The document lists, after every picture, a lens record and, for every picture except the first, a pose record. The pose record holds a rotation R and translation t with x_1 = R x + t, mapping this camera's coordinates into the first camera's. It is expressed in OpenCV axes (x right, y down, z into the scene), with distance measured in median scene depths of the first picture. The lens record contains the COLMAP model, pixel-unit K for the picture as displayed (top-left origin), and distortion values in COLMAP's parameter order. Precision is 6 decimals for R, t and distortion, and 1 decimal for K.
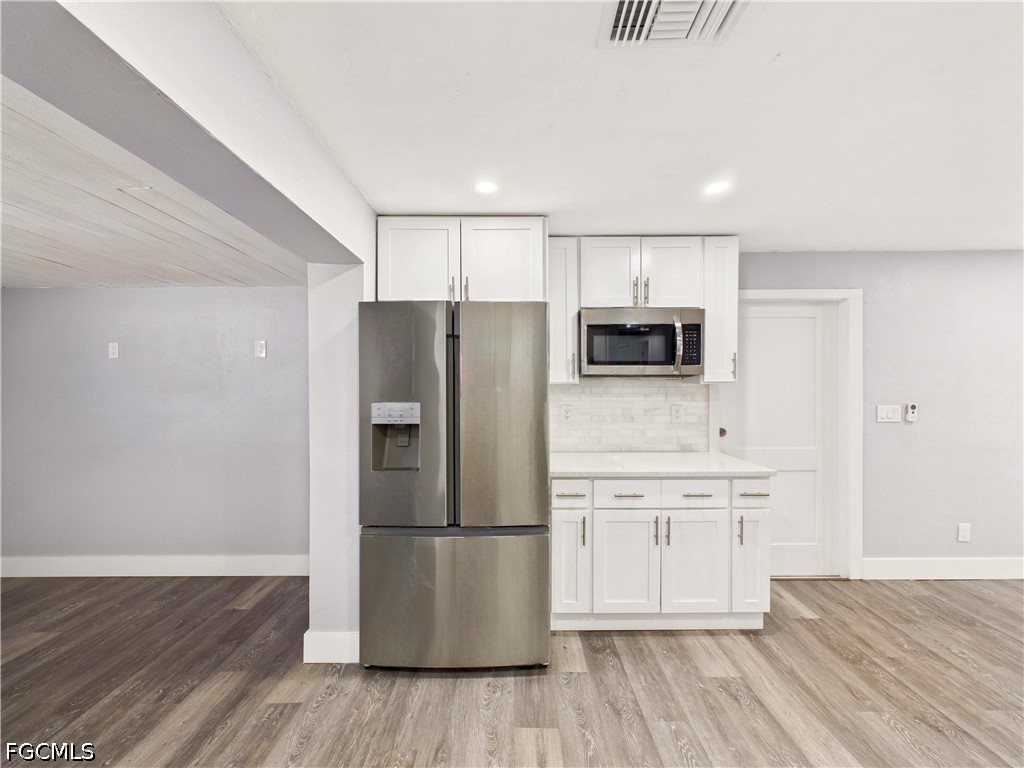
lens RADIAL K [[407.4, 0, 512.5], [0, 407.4, 389.0], [0, 0, 1]] dist [-0.001219, -0.000543]
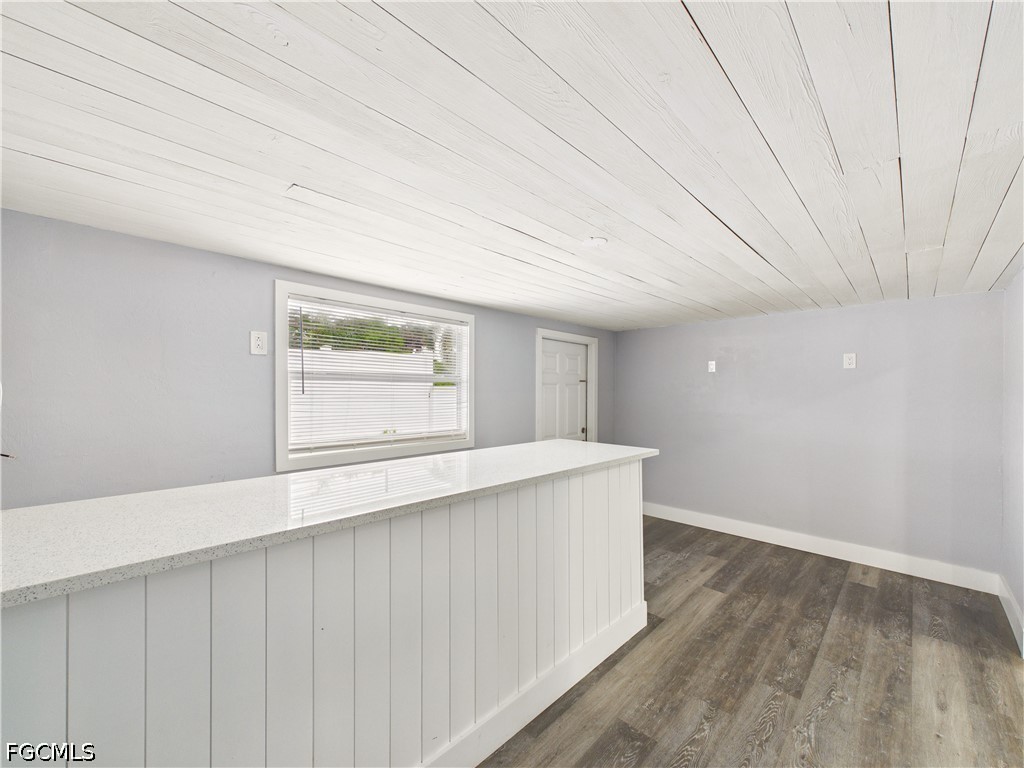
lens RADIAL K [[407.4, 0, 511.1], [0, 407.4, 384.5], [0, 0, 1]] dist [-0.001219, -0.000543]
pose [[0.714457, -0.003601, -0.699670, -0.605360], [-0.009698, 0.999840, -0.015048, -0.007622], [0.699612, 0.017536, 0.714308, -0.578329]]
